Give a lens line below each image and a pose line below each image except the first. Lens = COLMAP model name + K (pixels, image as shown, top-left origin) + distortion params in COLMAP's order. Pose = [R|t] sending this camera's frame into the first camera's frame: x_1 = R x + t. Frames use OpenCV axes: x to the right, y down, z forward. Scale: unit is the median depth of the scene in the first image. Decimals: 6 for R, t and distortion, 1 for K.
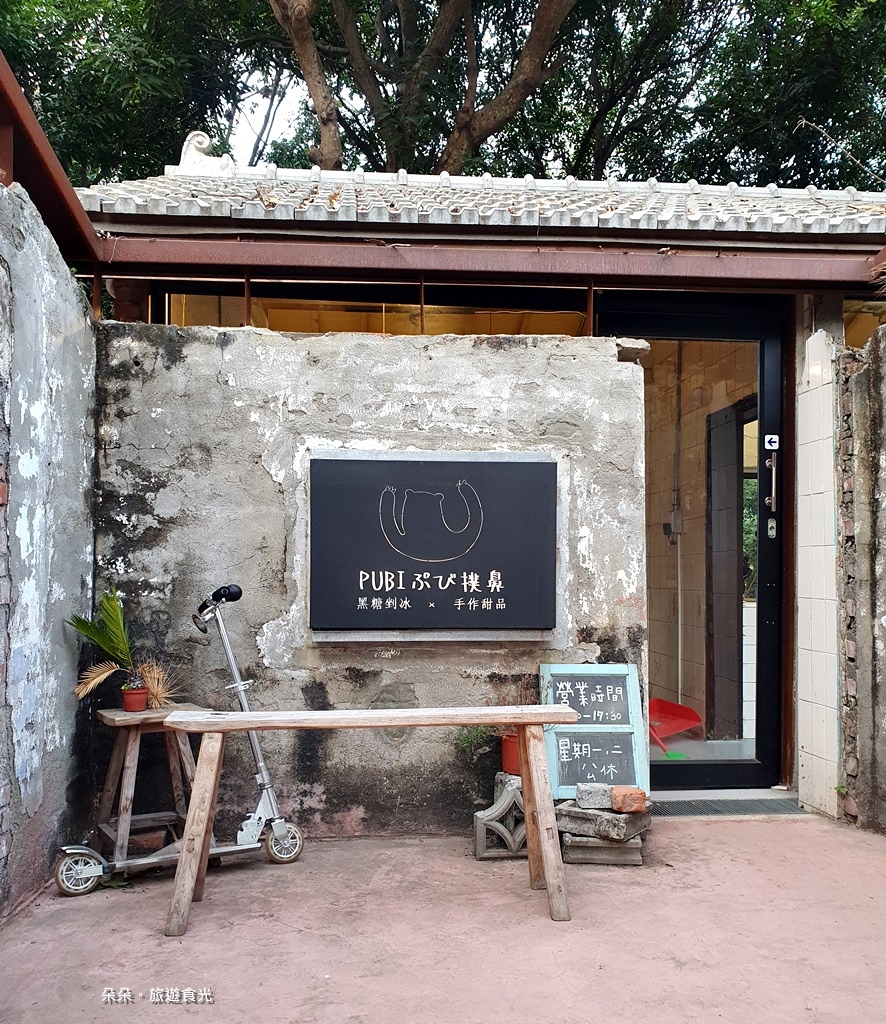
lens RADIAL K [[1035.2, 0, 445.1], [0, 1035.2, 511.5], [0, 0, 1]] dist [0.025588, 0.000000]
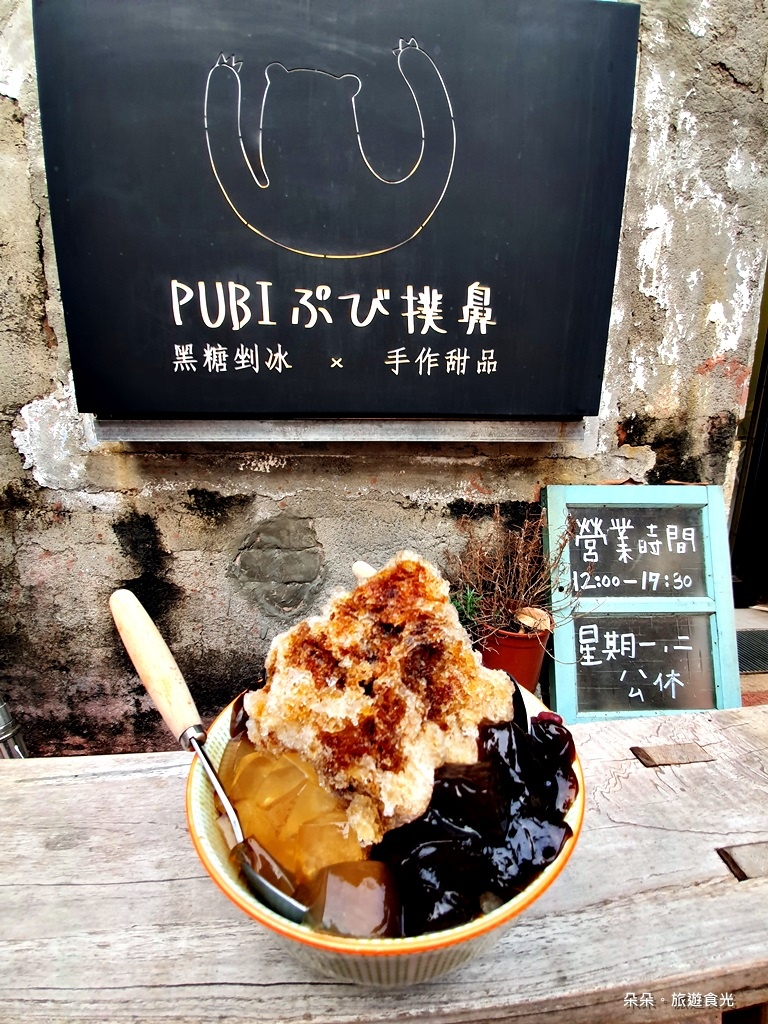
lens RADIAL K [[412.3, 0, 384.6], [0, 412.3, 509.6], [0, 0, 1]] dist [0.001876, -0.000143]
pose [[0.999292, 0.011677, -0.035778, 0.015349], [-0.000452, 0.954305, 0.298834, 0.096137], [0.037632, -0.298606, 0.953634, 0.794536]]
